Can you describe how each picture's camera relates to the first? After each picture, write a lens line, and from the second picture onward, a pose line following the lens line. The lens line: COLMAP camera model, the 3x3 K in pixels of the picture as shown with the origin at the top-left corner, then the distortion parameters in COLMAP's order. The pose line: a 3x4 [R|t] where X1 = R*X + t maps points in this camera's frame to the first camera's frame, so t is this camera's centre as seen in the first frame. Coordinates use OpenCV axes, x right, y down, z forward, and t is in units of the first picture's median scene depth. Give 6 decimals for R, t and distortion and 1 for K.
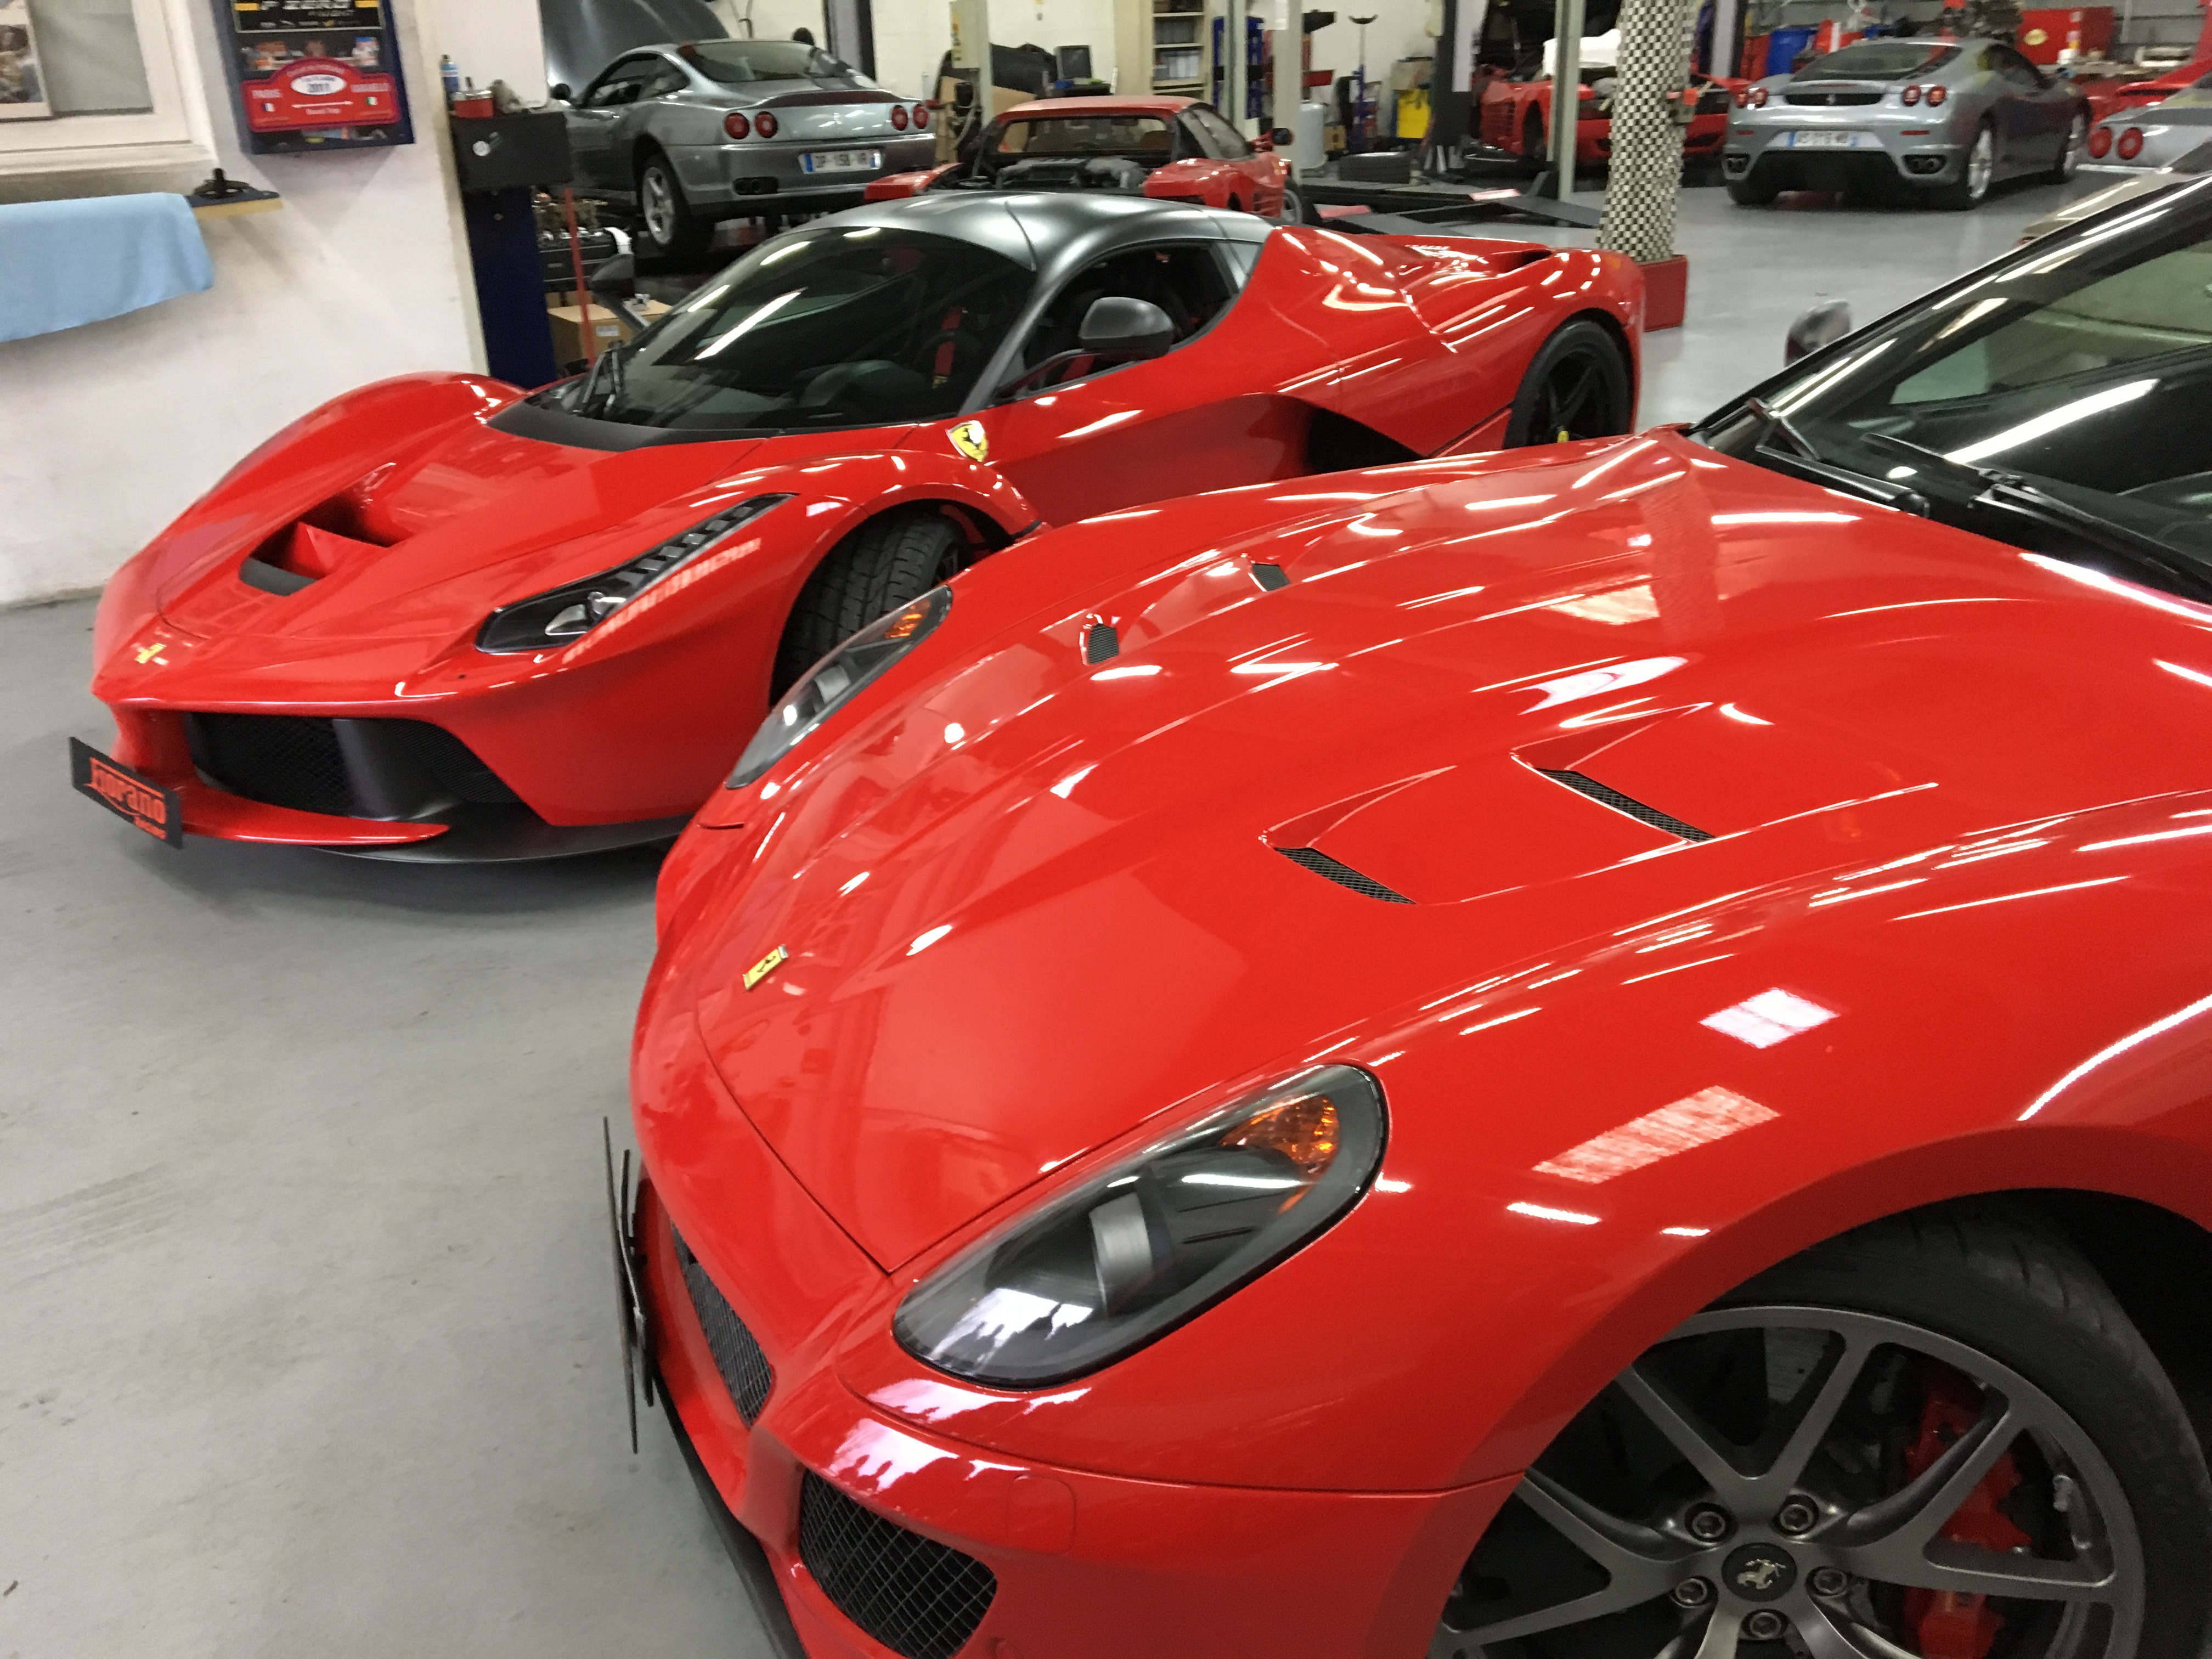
lens RADIAL K [[1850.3, 0, 1091.2], [0, 1850.3, 822.4], [0, 0, 1]] dist [0.028163, -0.018862]
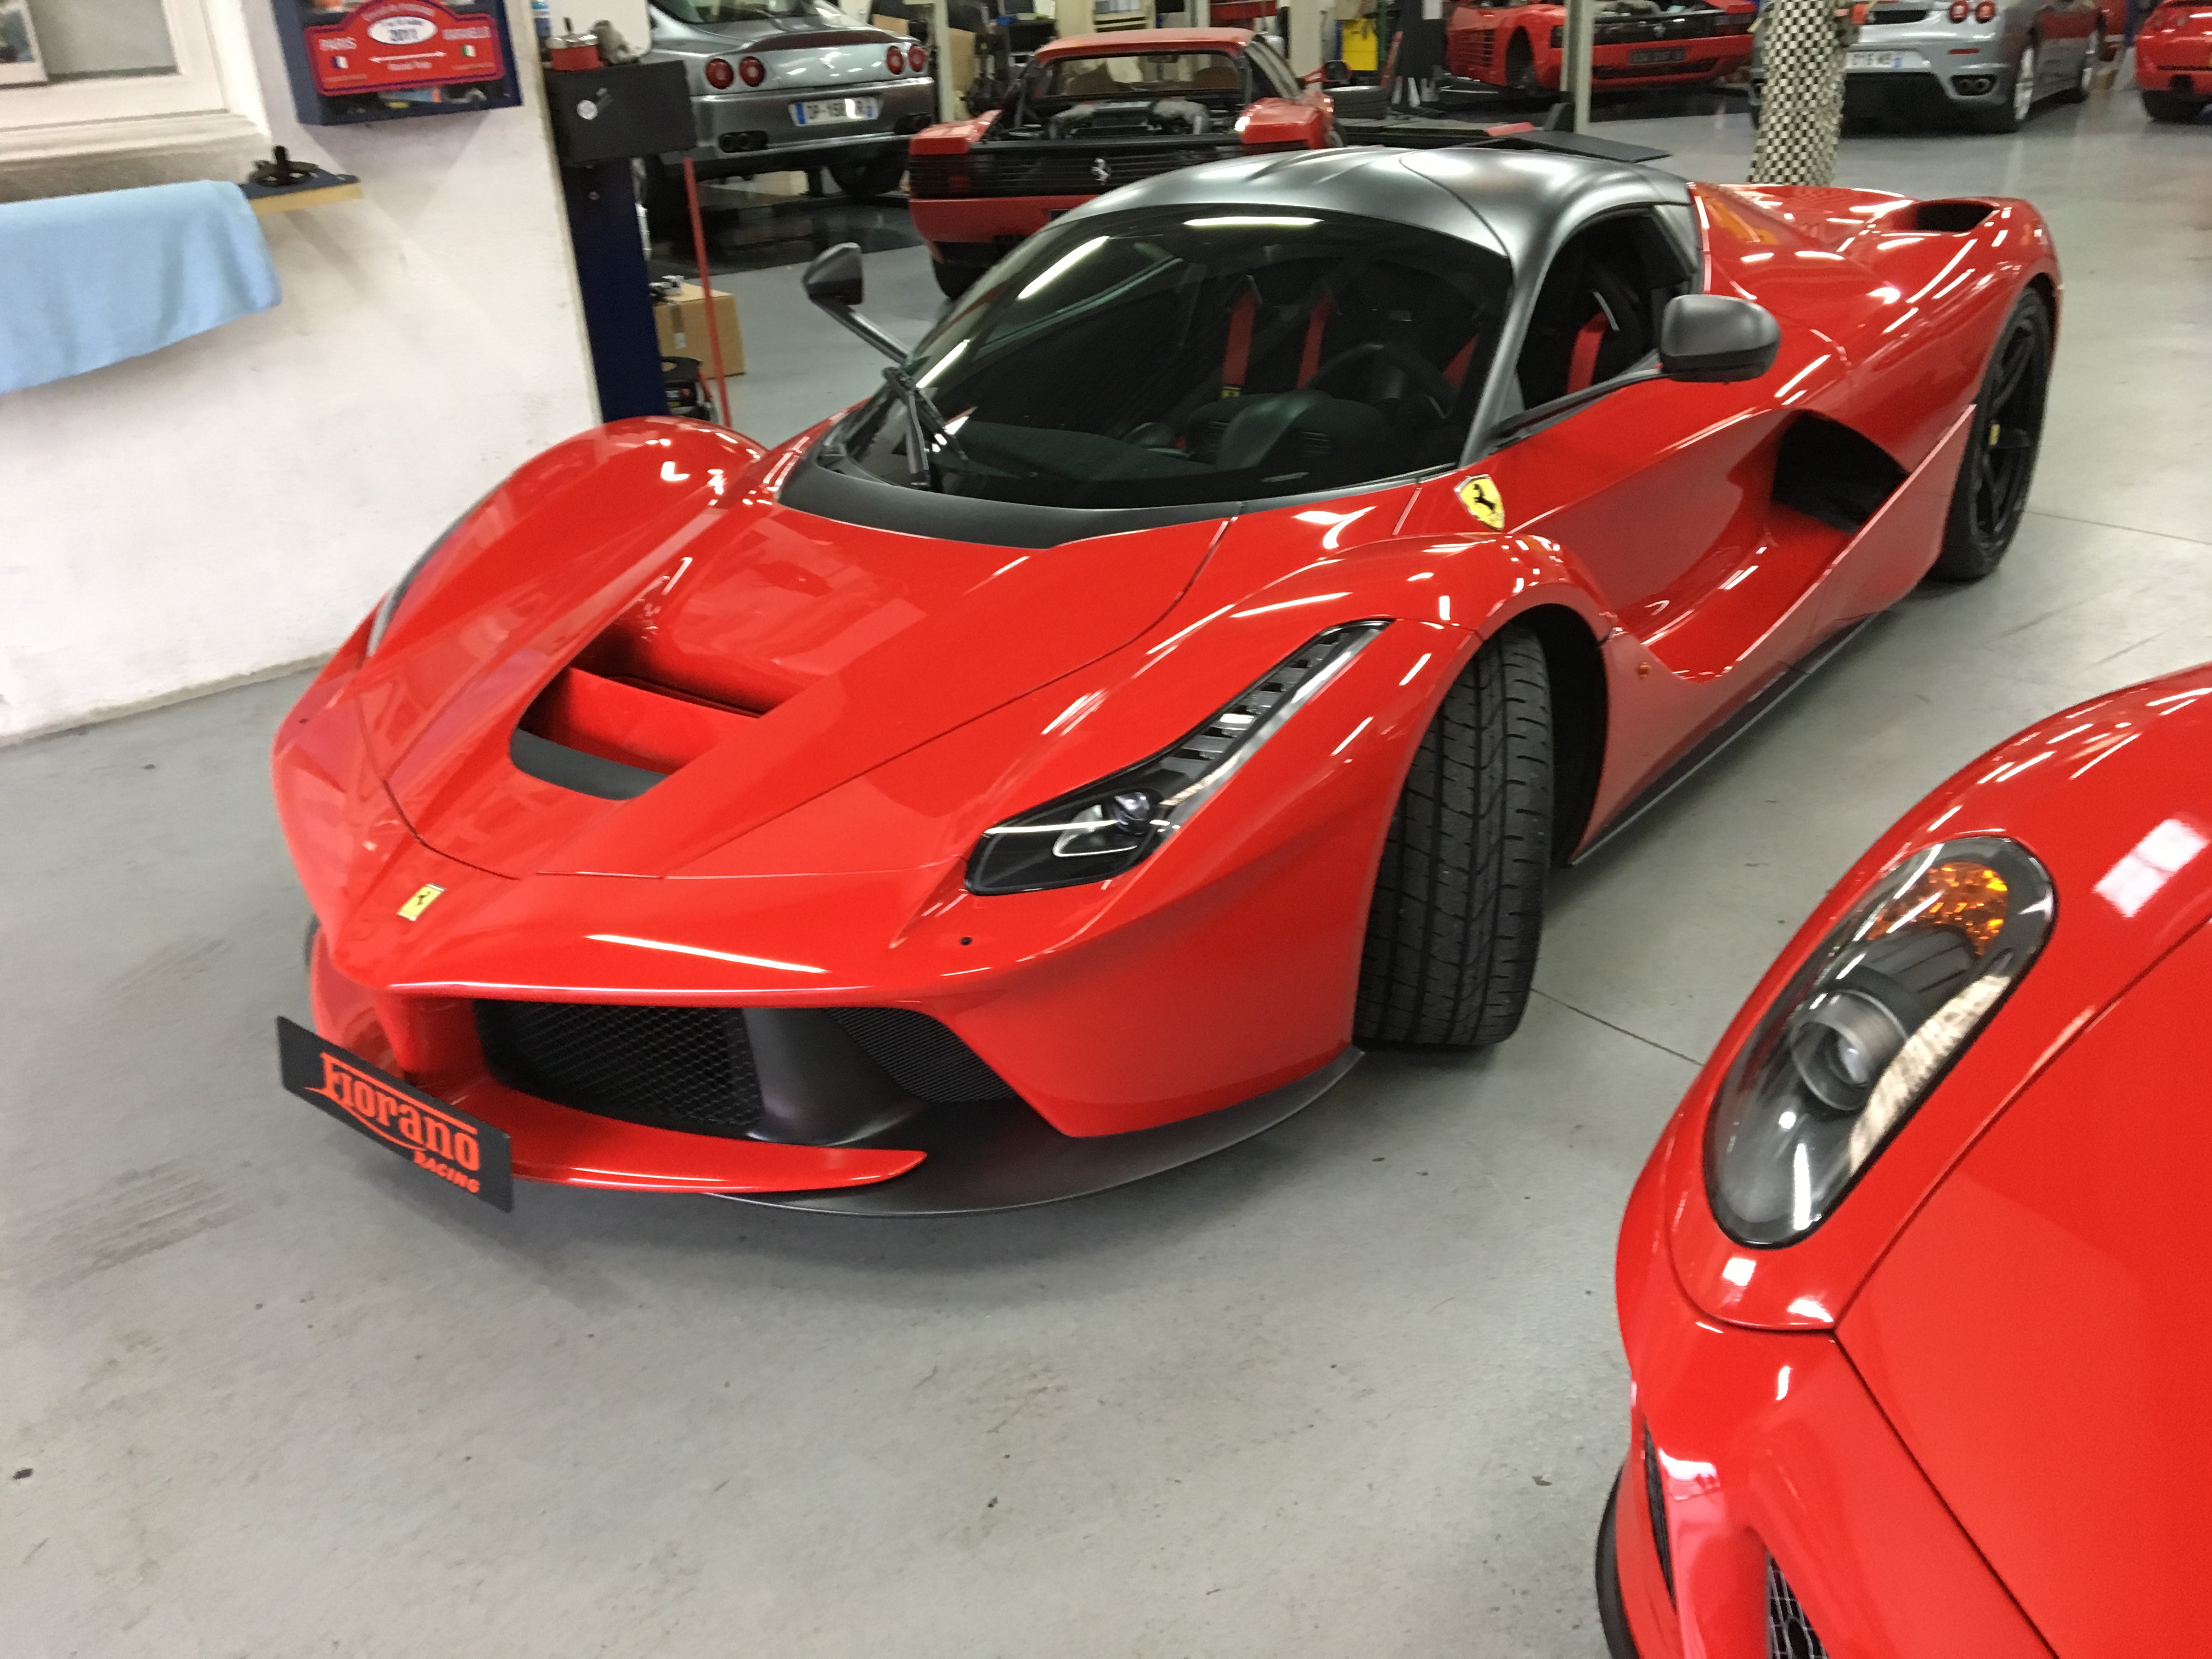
lens RADIAL K [[1850.3, 0, 1119.9], [0, 1850.3, 837.5], [0, 0, 1]] dist [0.028163, -0.018862]
pose [[0.995760, -0.054176, 0.074344, -0.178032], [0.051496, 0.997969, 0.037498, -0.073212], [-0.076225, -0.033511, 0.996527, 0.189322]]
